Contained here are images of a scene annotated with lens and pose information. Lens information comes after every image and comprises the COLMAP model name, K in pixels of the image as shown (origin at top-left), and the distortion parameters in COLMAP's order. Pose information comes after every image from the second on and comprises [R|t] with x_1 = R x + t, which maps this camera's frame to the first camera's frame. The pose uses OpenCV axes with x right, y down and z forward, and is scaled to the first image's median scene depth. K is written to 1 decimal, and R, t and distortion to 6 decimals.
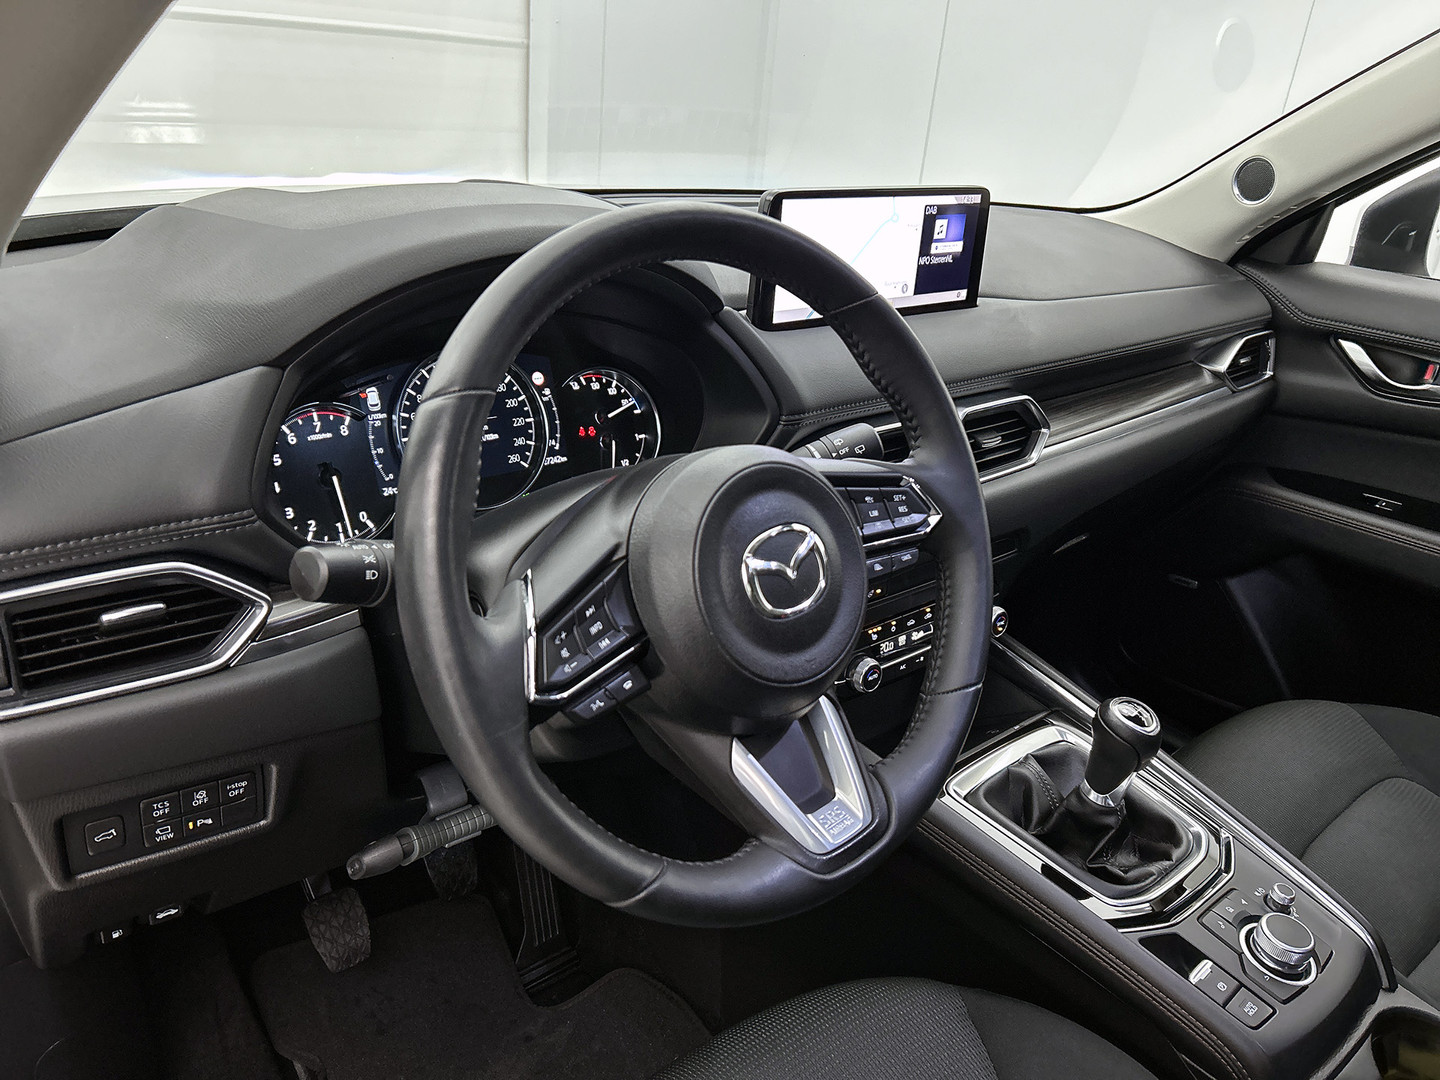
lens RADIAL K [[1080.3, 0, 707.0], [0, 1080.3, 565.1], [0, 0, 1]] dist [0.049046, -0.066283]
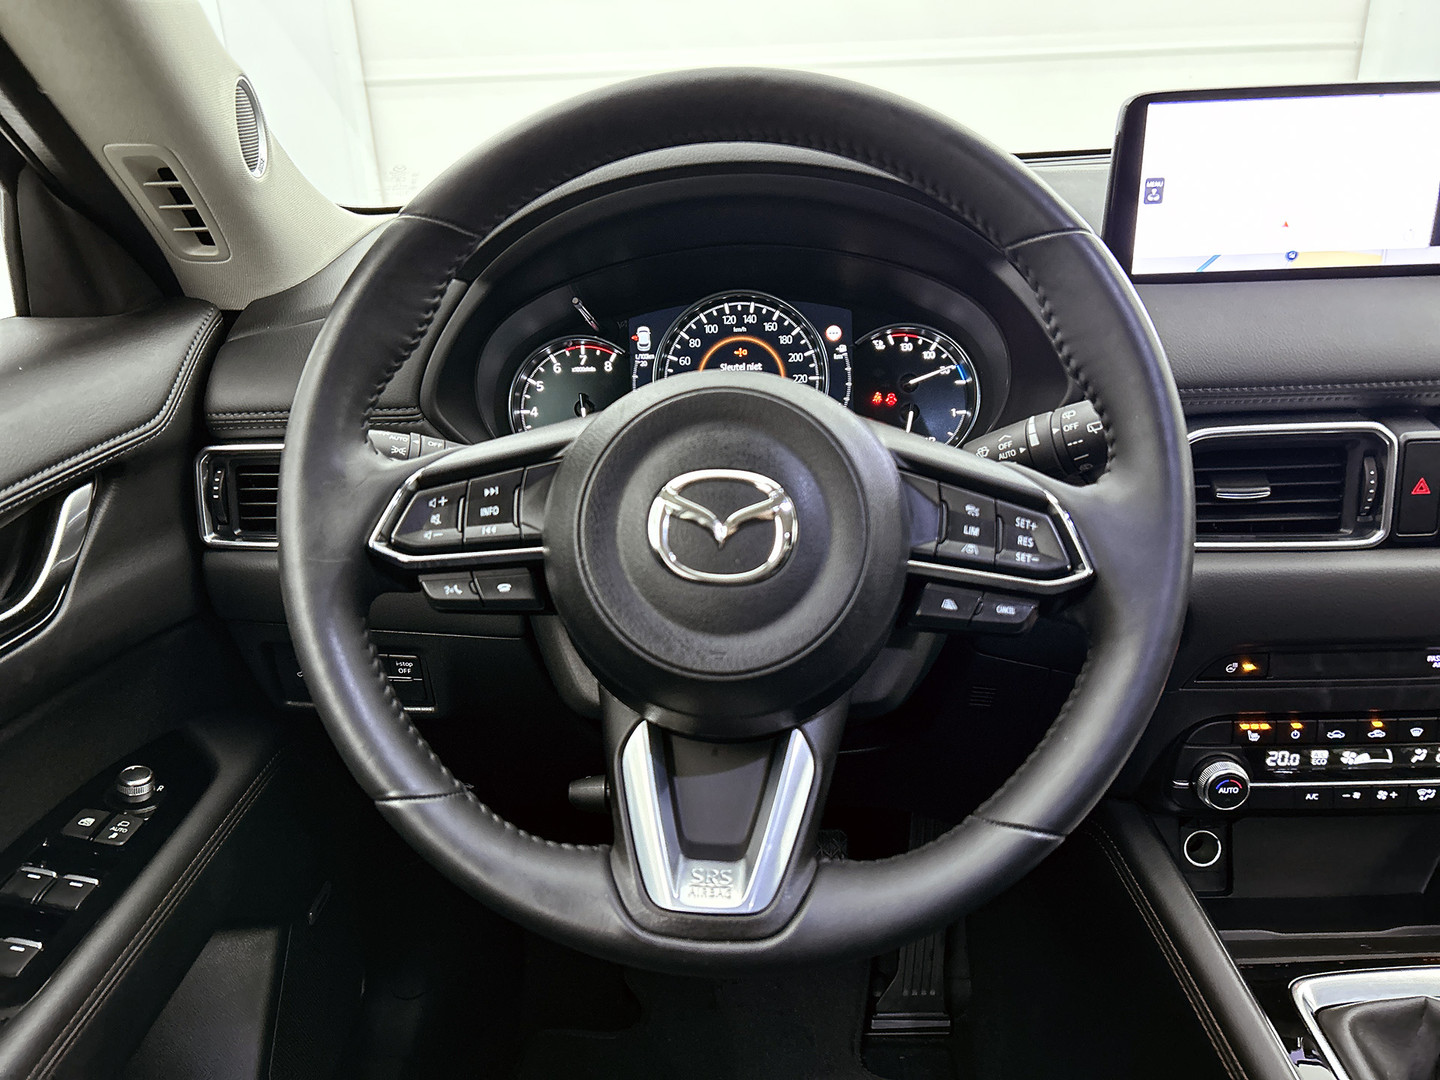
lens RADIAL K [[1080.3, 0, 717.0], [0, 1080.3, 554.8], [0, 0, 1]] dist [0.049046, -0.066283]
pose [[0.742657, 0.163380, -0.649436, 0.362696], [-0.196291, 0.980296, 0.022147, 0.005552], [0.640258, 0.111031, 0.760094, 0.266348]]
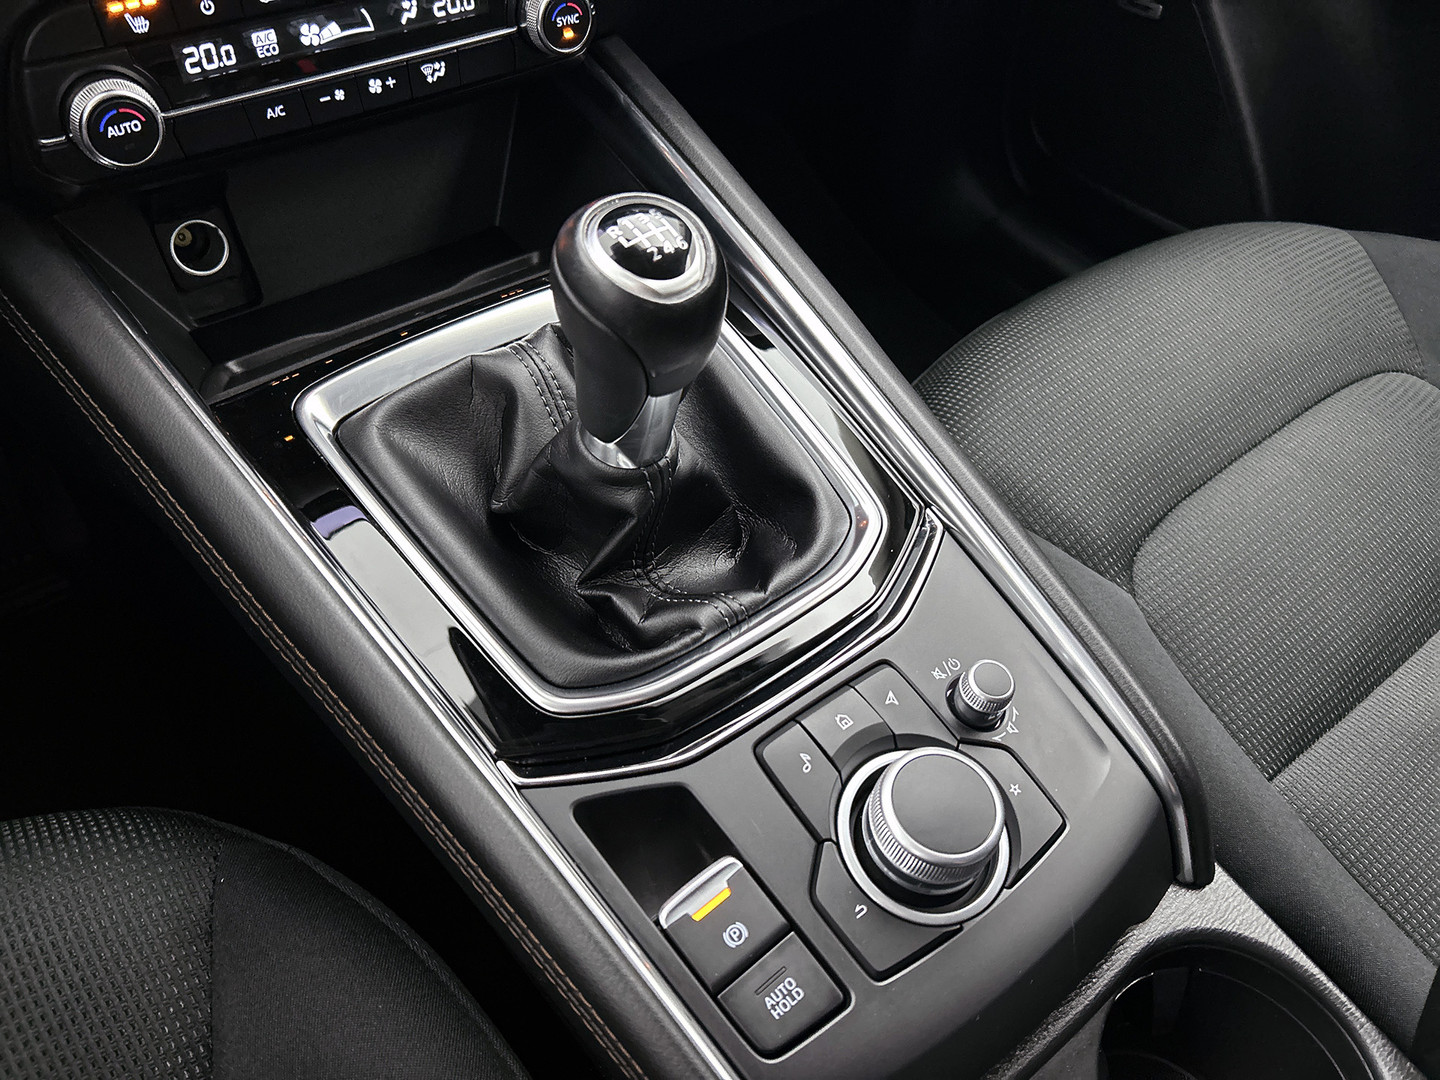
lens RADIAL K [[1080.3, 0, 720.2], [0, 1080.3, 550.5], [0, 0, 1]] dist [0.049046, -0.066283]
pose [[0.999233, 0.033909, -0.019588, 0.418316], [-0.022808, 0.910550, 0.412768, 0.079343], [0.031833, -0.412005, 0.910625, 0.614453]]
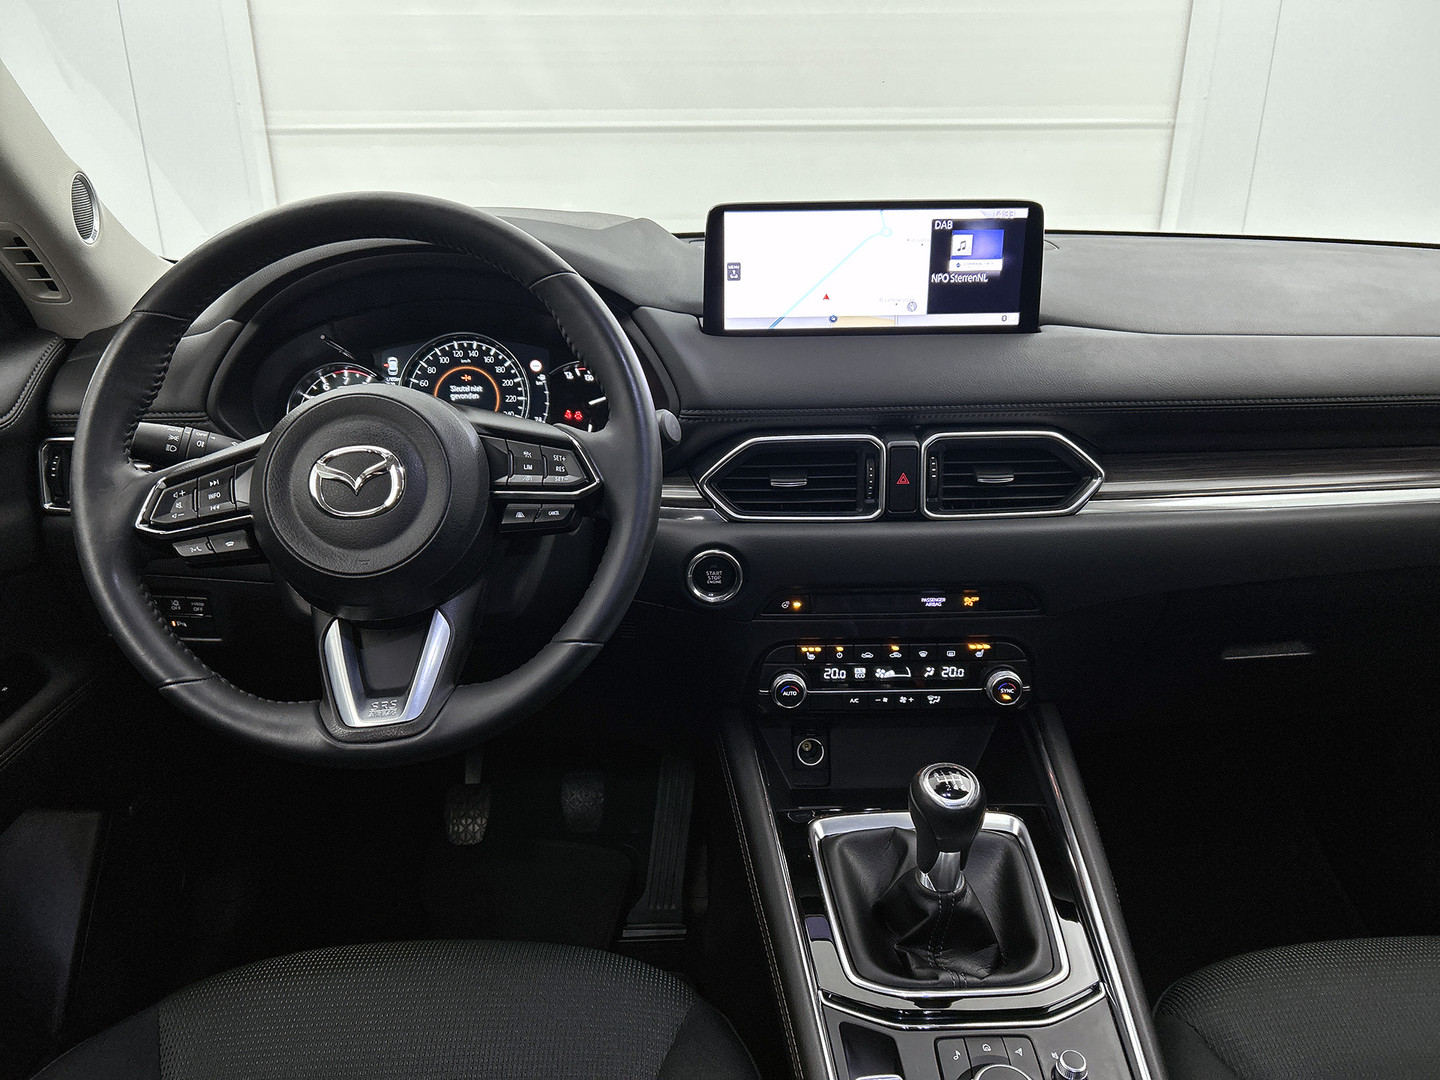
lens RADIAL K [[1080.3, 0, 702.1], [0, 1080.3, 555.5], [0, 0, 1]] dist [0.049046, -0.066283]
pose [[0.773278, 0.150045, -0.616058, 0.722390], [-0.207163, 0.978063, -0.021817, 0.020949], [0.599270, 0.144495, 0.787398, 0.182940]]
